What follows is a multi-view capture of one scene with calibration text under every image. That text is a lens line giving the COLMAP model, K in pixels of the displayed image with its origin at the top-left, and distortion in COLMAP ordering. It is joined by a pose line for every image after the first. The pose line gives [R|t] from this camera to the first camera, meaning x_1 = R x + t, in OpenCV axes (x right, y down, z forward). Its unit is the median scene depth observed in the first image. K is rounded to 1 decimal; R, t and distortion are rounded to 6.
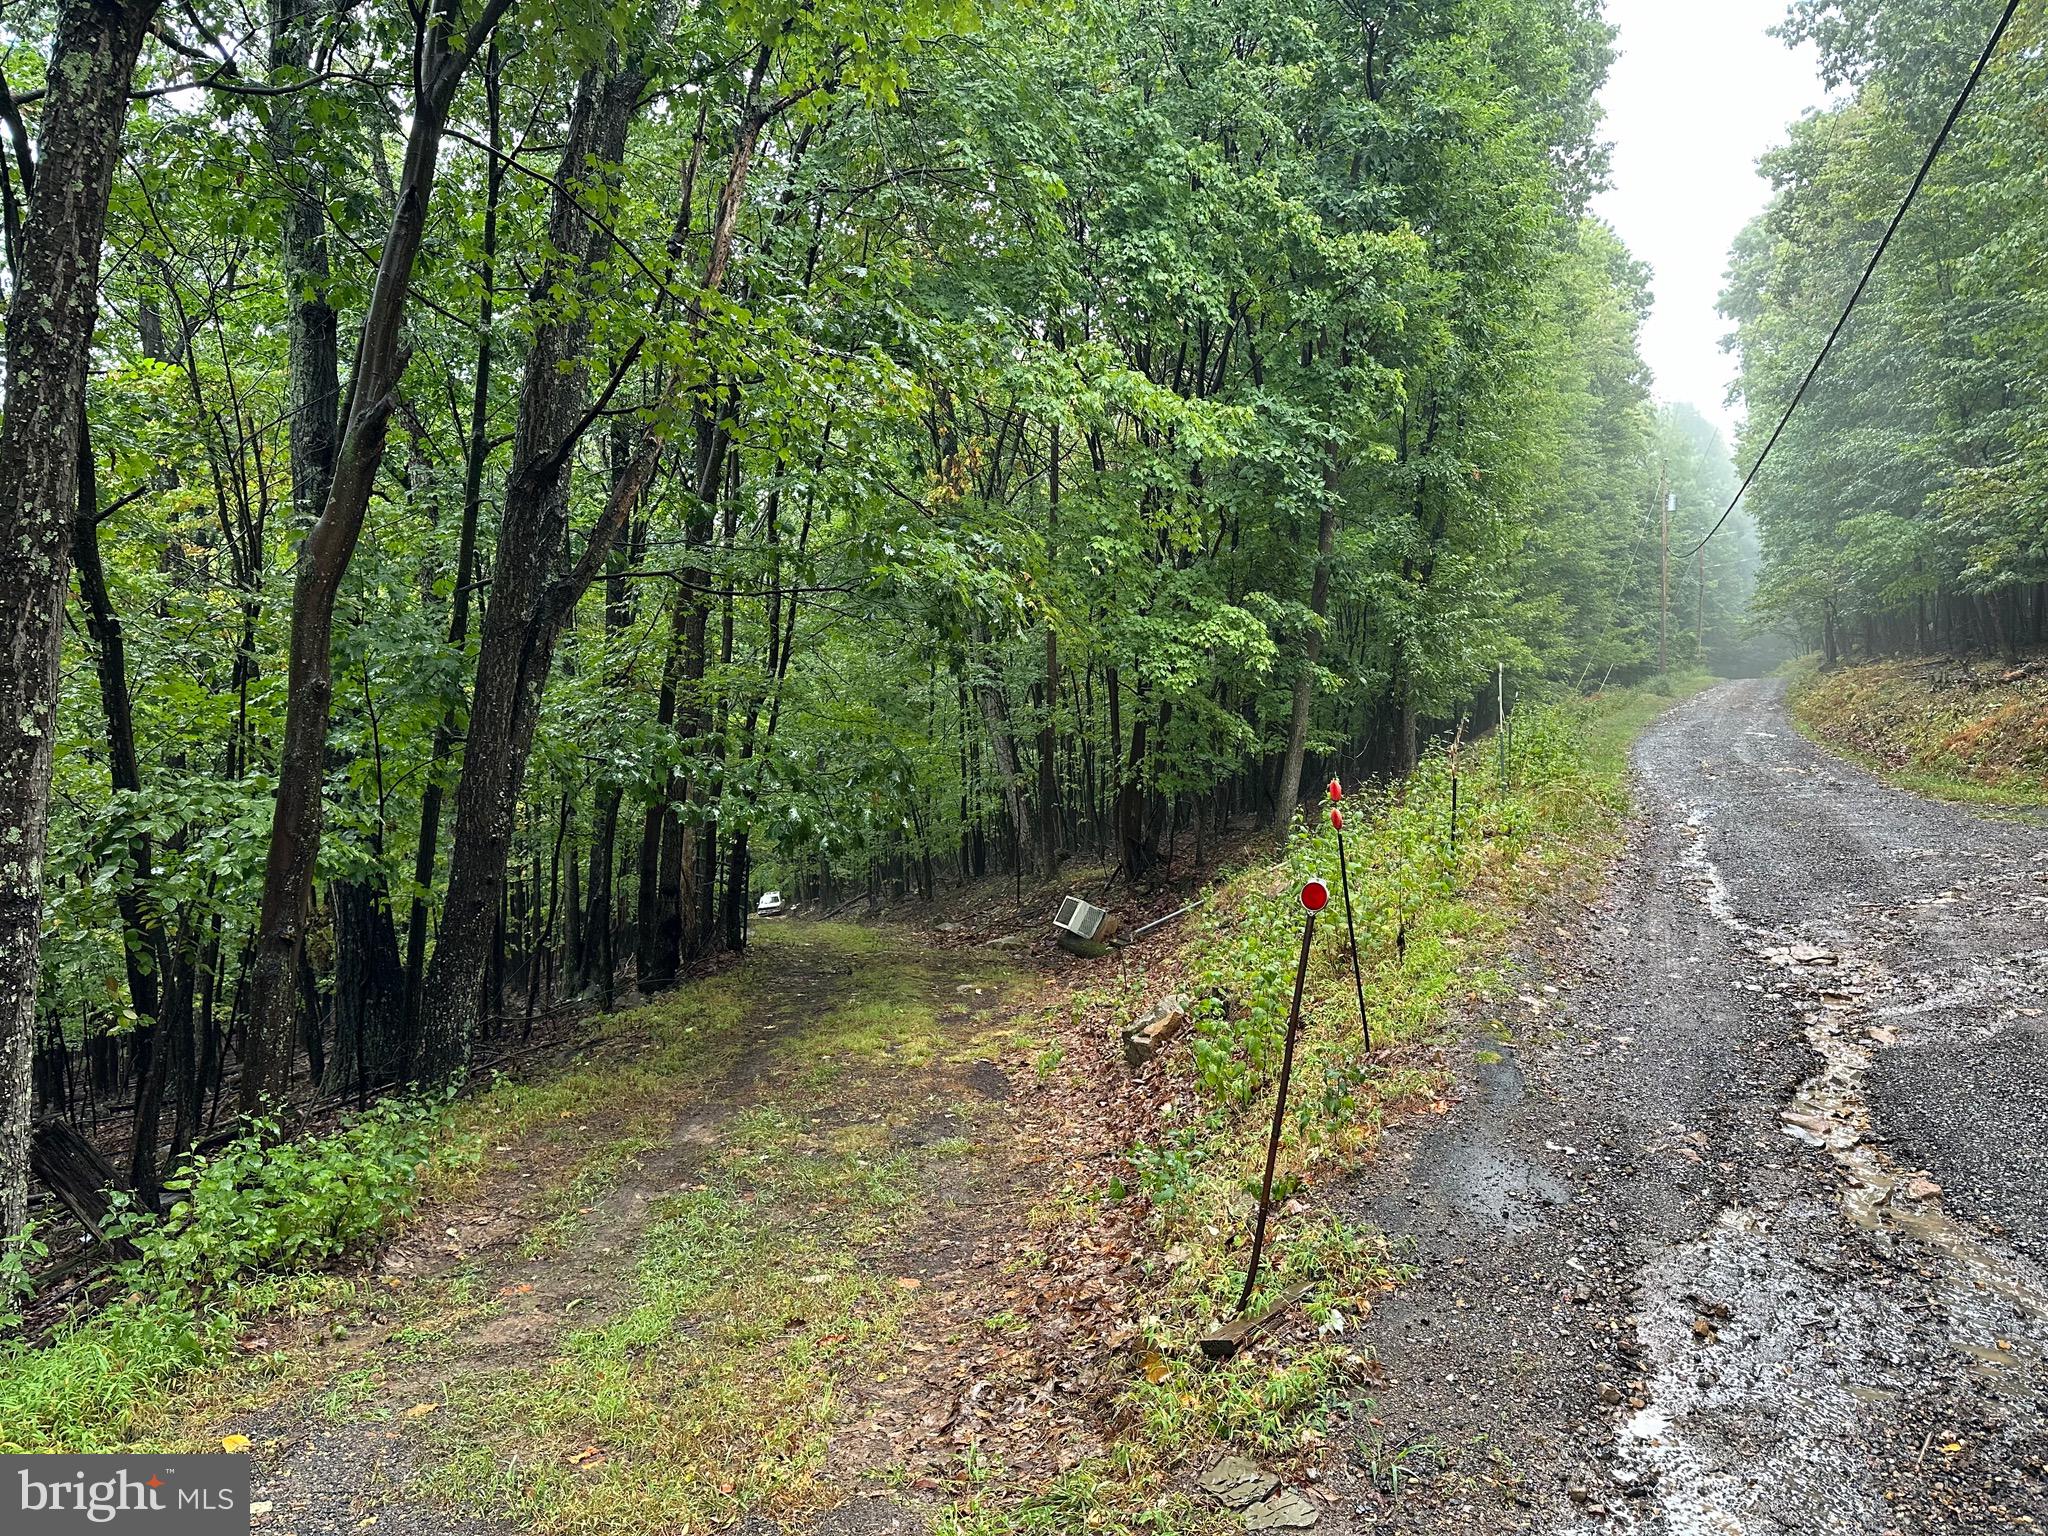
lens RADIAL K [[1502.3, 0, 1093.1], [0, 1502.3, 775.1], [0, 0, 1]] dist [0.075301, -0.122560]
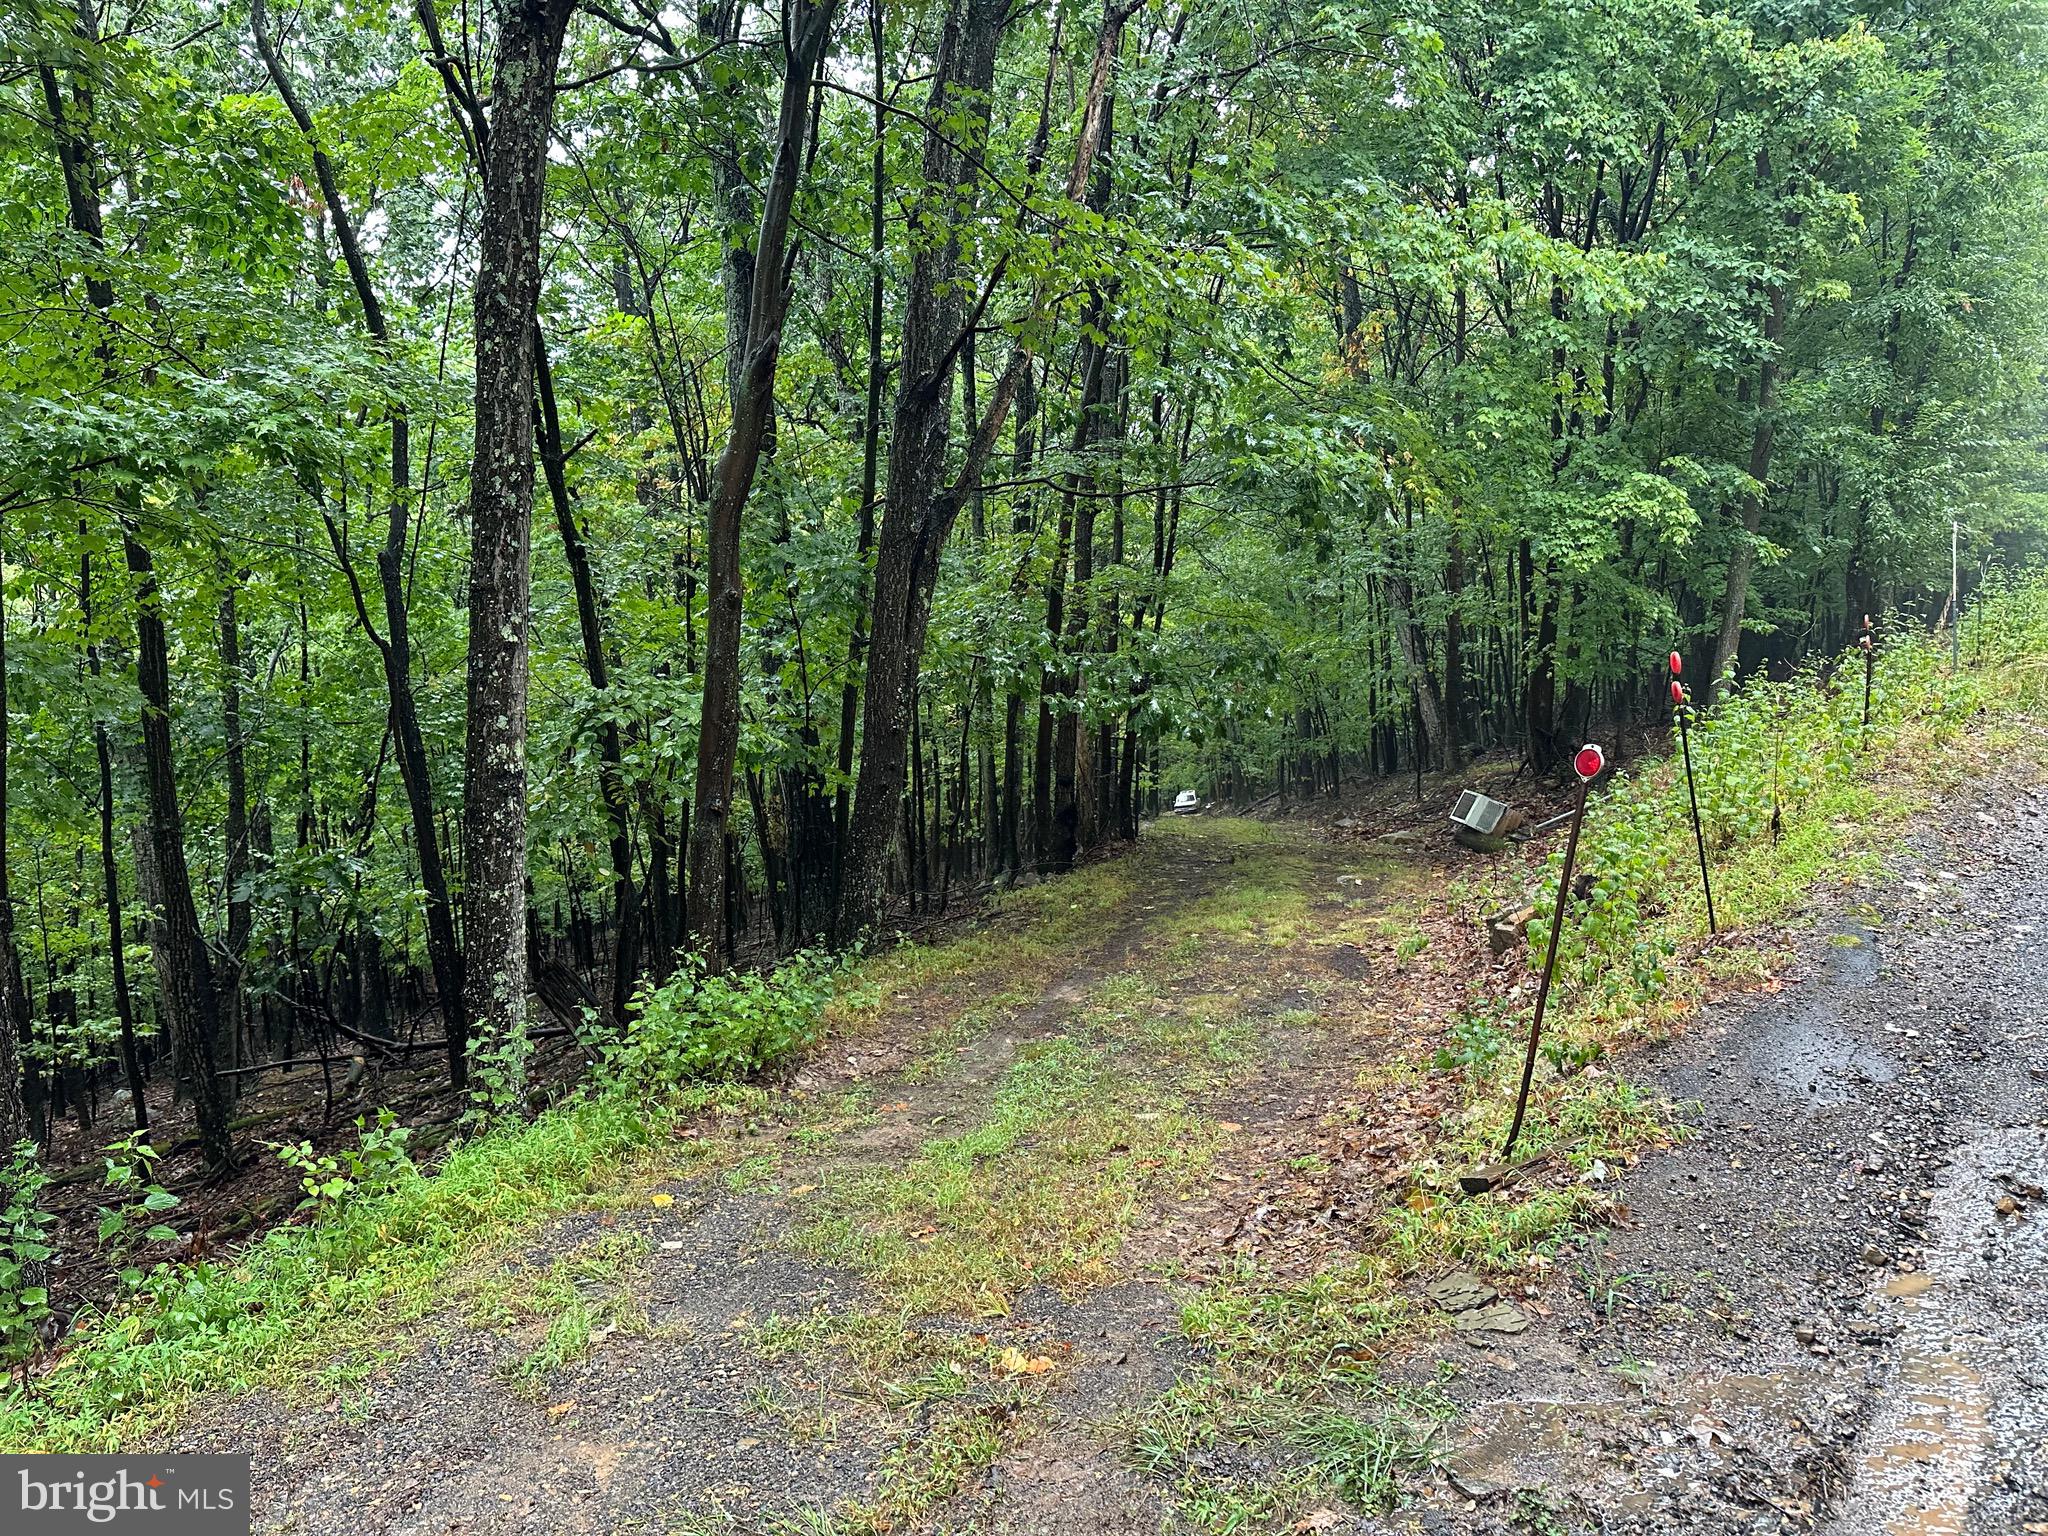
lens RADIAL K [[1663.7, 0, 1170.3], [0, 1663.7, 841.0], [0, 0, 1]] dist [0.096096, -0.267683]
pose [[0.951548, 0.001838, -0.307495, 0.173716], [0.023564, 0.996606, 0.078874, 0.030951], [0.306597, -0.082298, 0.948275, -0.109013]]
